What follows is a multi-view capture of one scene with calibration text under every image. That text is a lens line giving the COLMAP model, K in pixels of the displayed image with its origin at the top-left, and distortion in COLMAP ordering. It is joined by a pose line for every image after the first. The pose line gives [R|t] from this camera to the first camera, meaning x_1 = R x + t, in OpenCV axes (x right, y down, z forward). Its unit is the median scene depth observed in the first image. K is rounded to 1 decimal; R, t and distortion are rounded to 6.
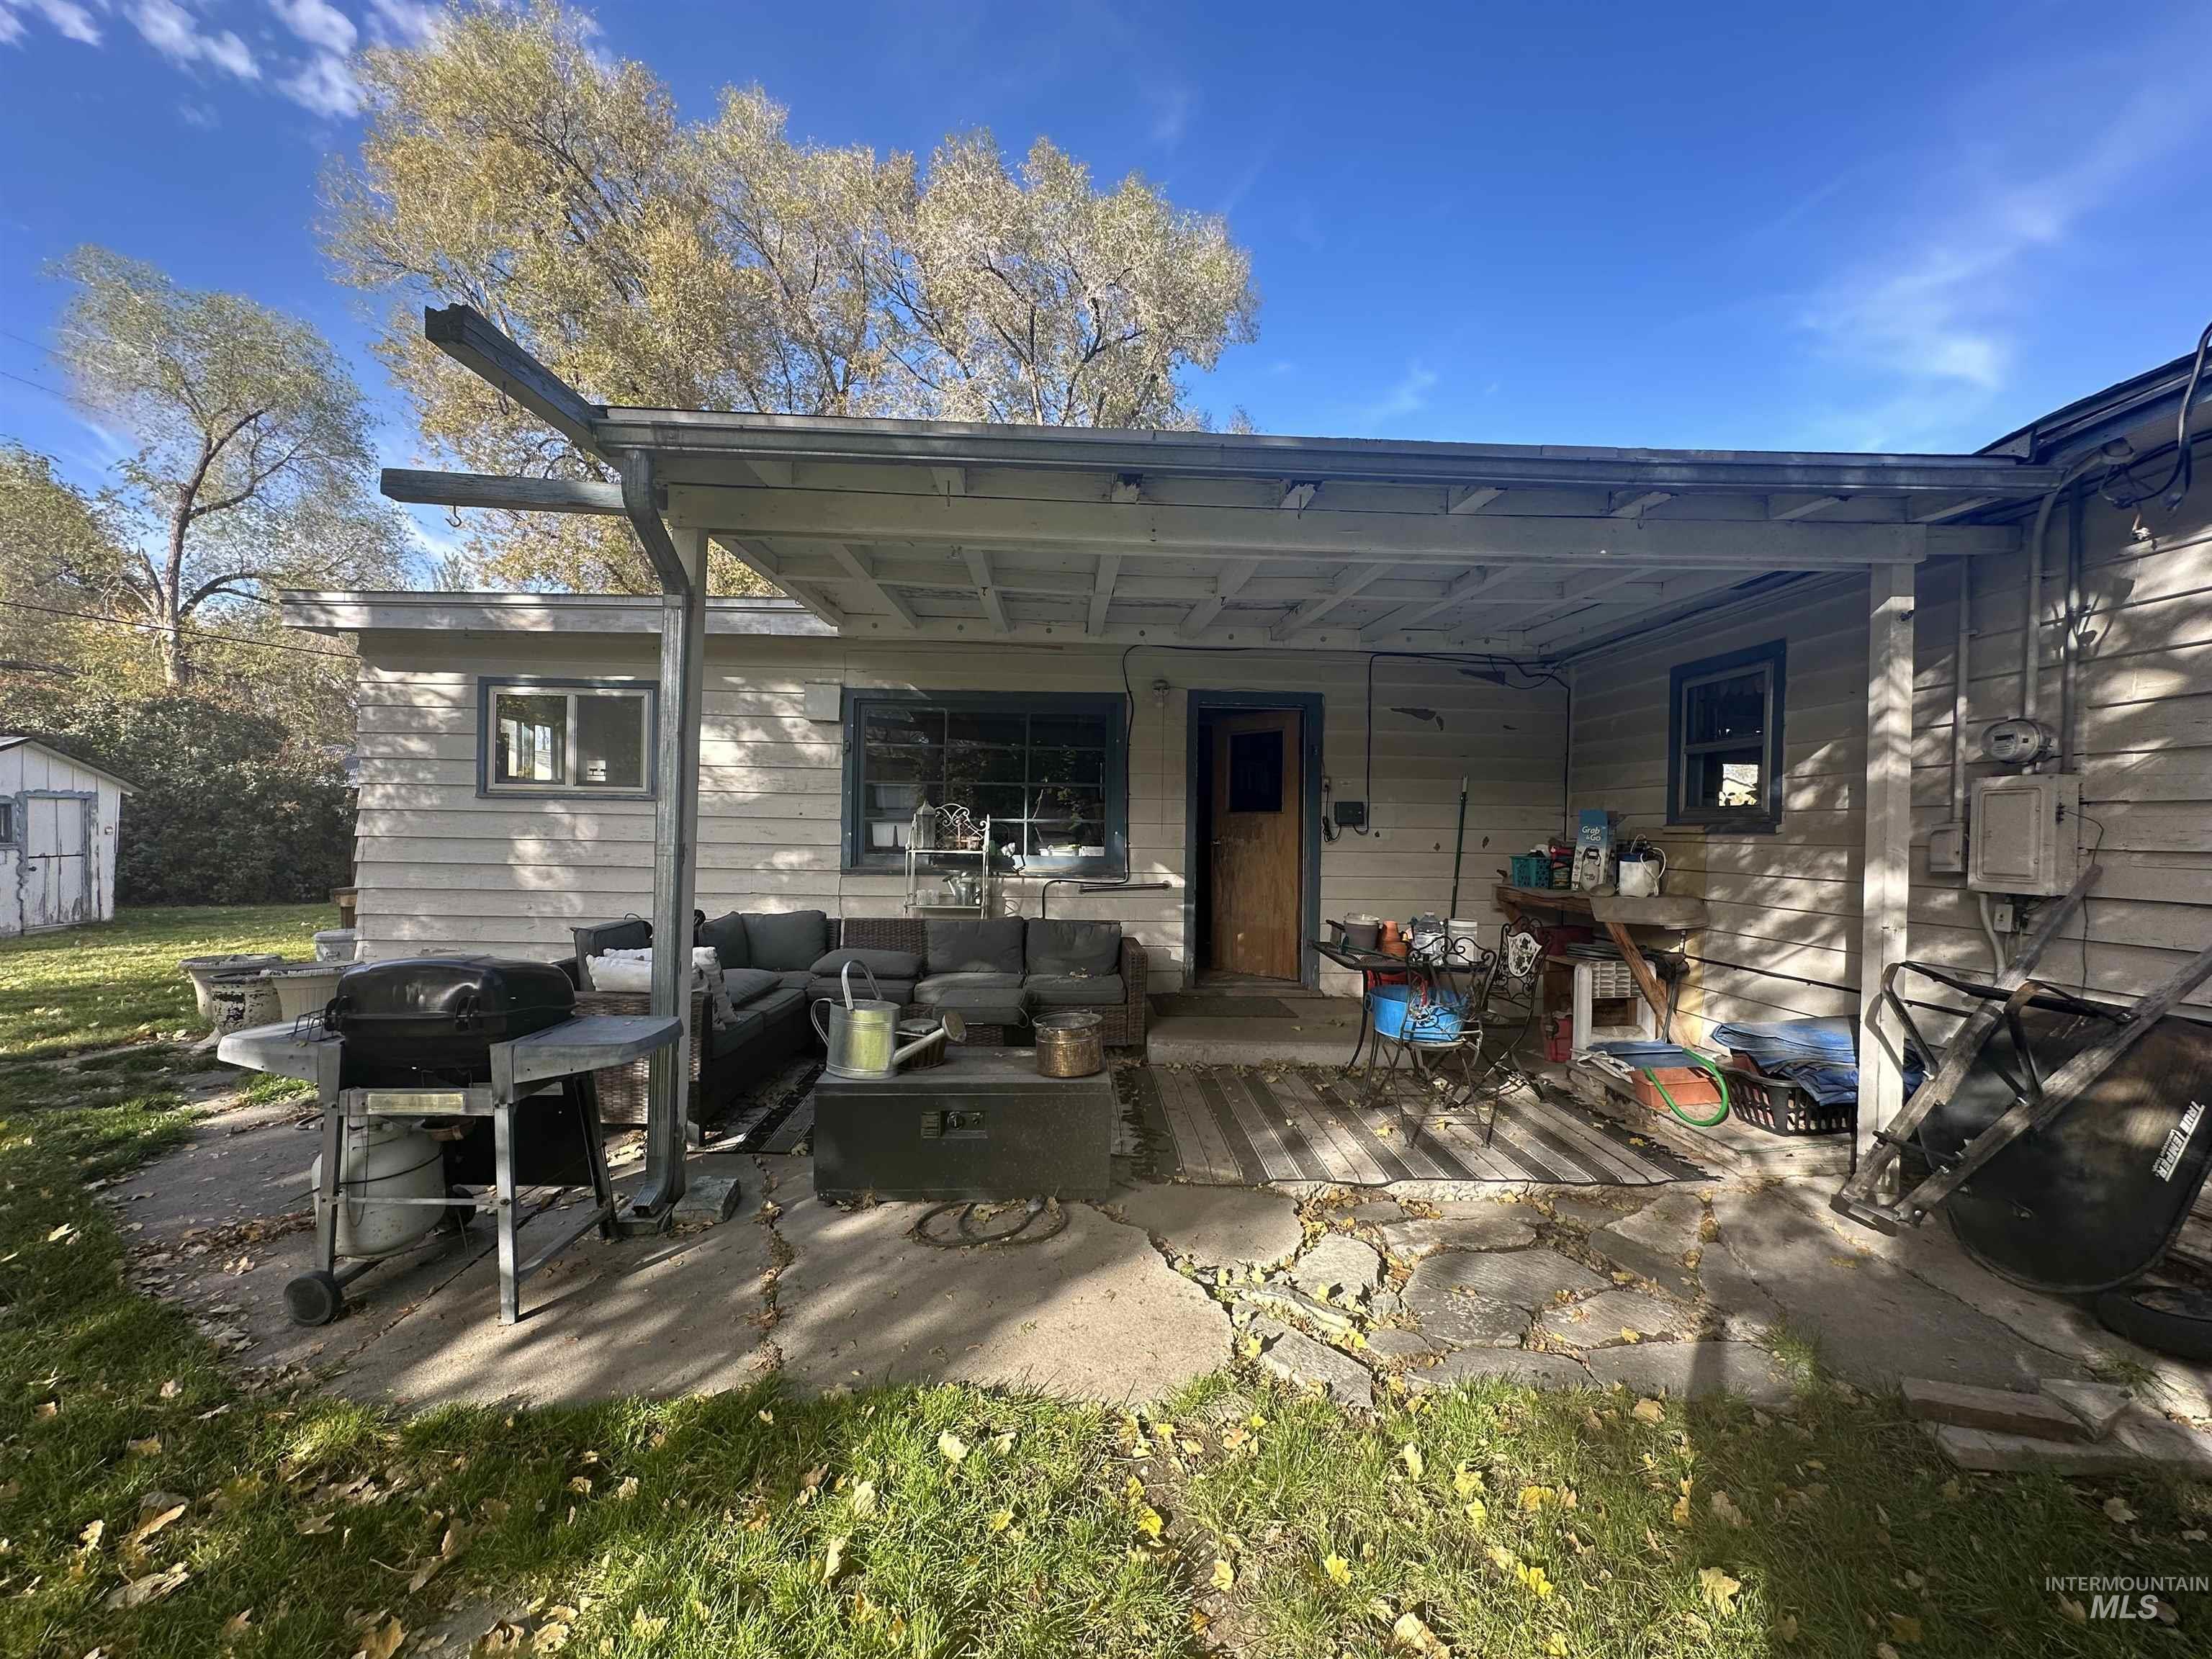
lens RADIAL K [[882.8, 0, 1106.0], [0, 882.8, 829.5], [0, 0, 1]] dist [-0.000420, 0.000215]
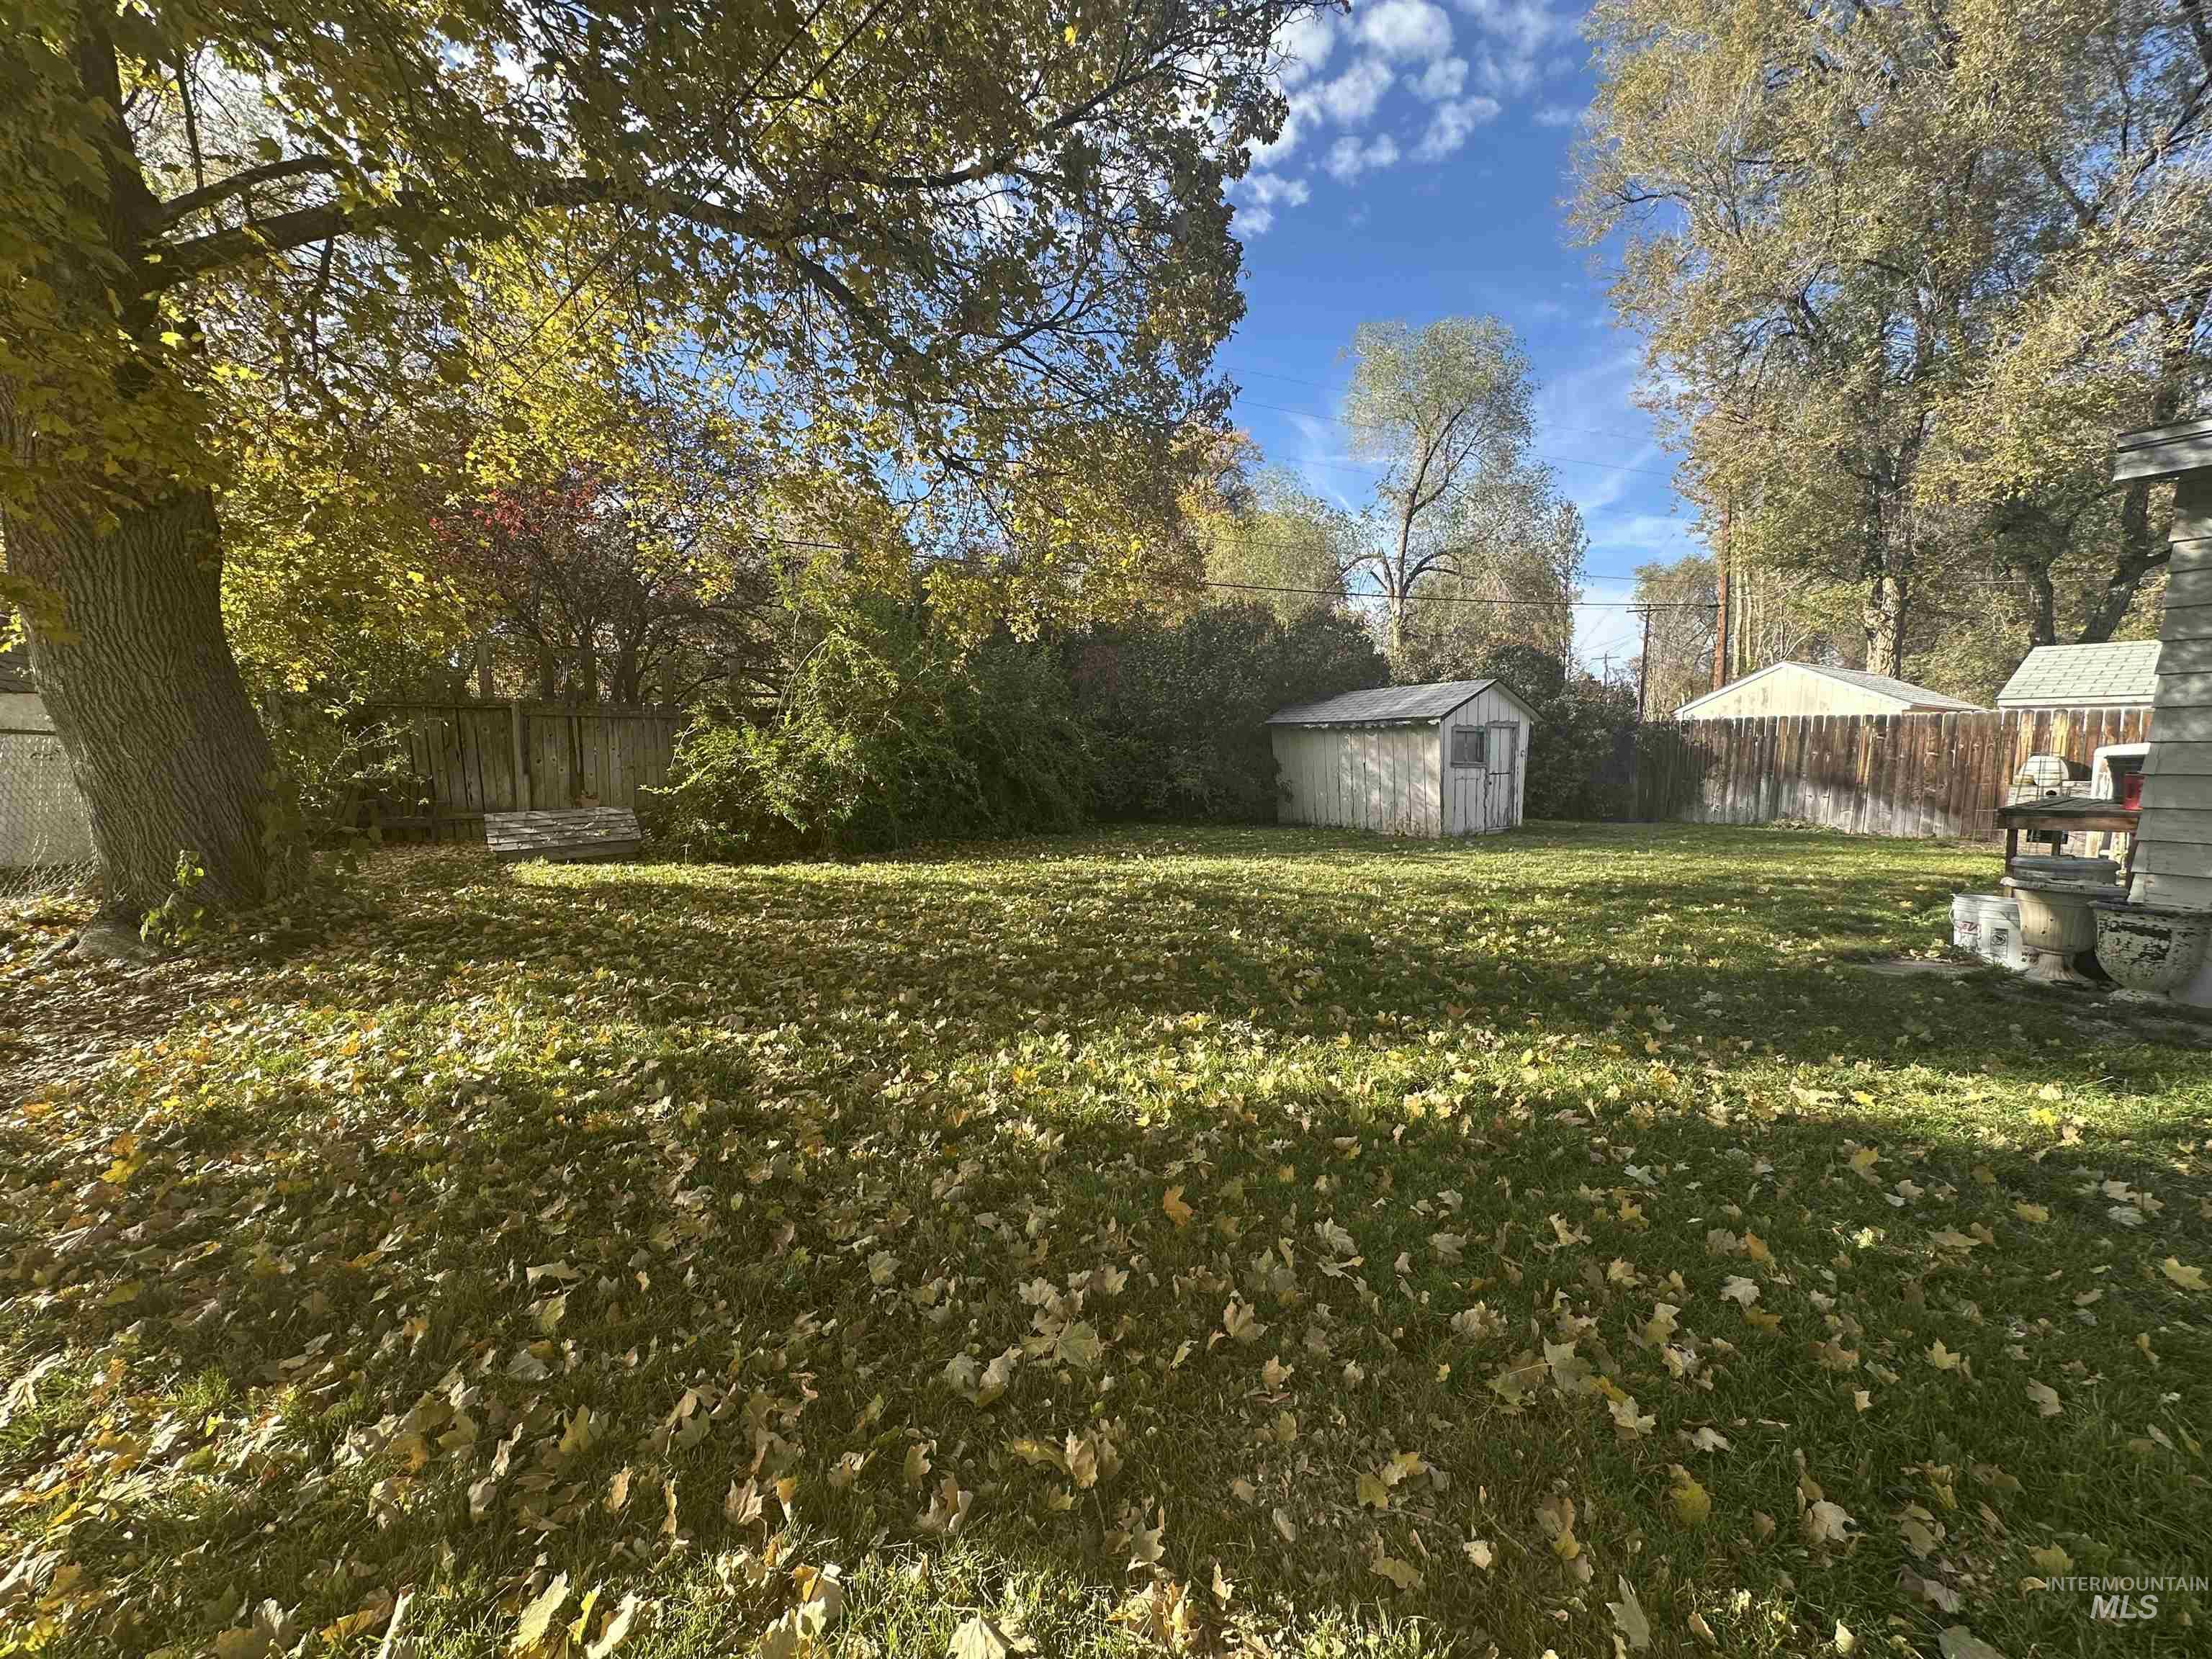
lens RADIAL K [[882.8, 0, 1106.0], [0, 882.8, 829.5], [0, 0, 1]] dist [-0.000420, 0.000215]
pose [[0.487927, 0.068139, -0.870221, -0.298727], [-0.000377, 0.996965, 0.077852, 0.012176], [0.872884, -0.037658, 0.486472, -0.099509]]
